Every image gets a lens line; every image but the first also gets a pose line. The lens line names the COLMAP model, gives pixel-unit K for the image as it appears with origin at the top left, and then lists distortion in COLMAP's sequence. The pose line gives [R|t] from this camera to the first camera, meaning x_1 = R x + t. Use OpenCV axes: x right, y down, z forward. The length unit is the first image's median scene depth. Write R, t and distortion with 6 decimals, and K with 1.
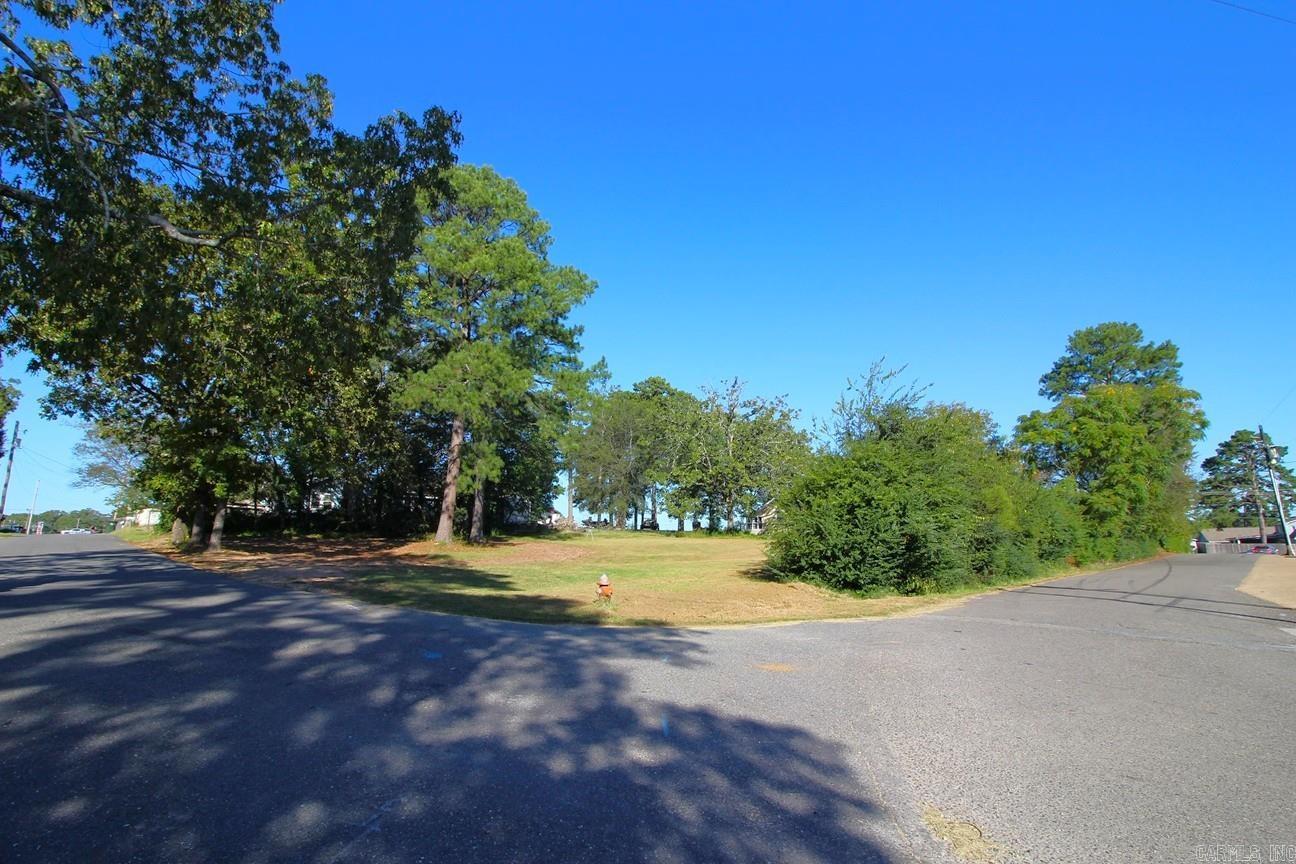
lens RADIAL K [[621.7, 0, 644.6], [0, 621.7, 437.9], [0, 0, 1]] dist [-0.004528, -0.012611]
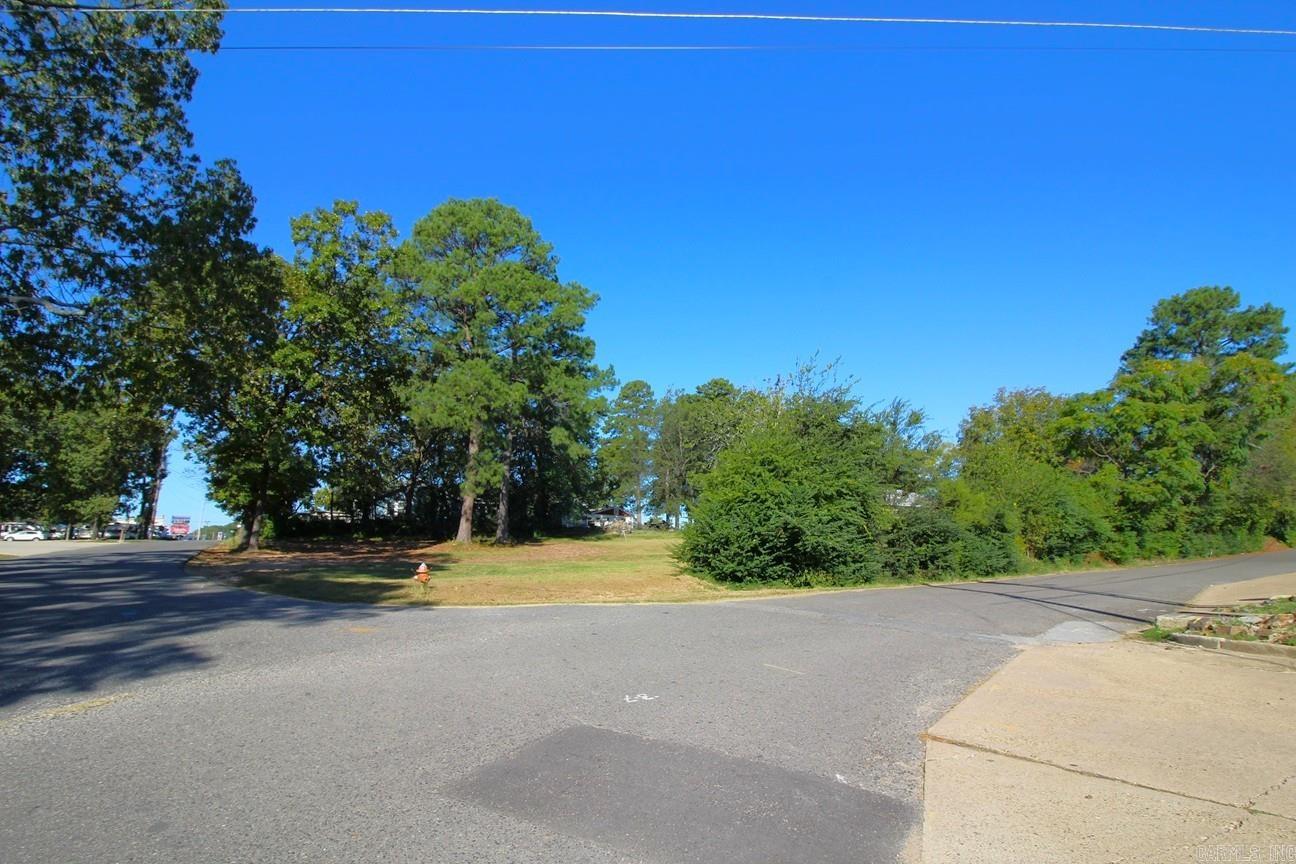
lens RADIAL K [[621.7, 0, 644.6], [0, 621.7, 437.9], [0, 0, 1]] dist [-0.004528, -0.012611]
pose [[0.979980, -0.041281, -0.194768, 0.192169], [0.040277, 0.999147, -0.009111, 0.004594], [0.194978, 0.001084, 0.980807, -0.017339]]
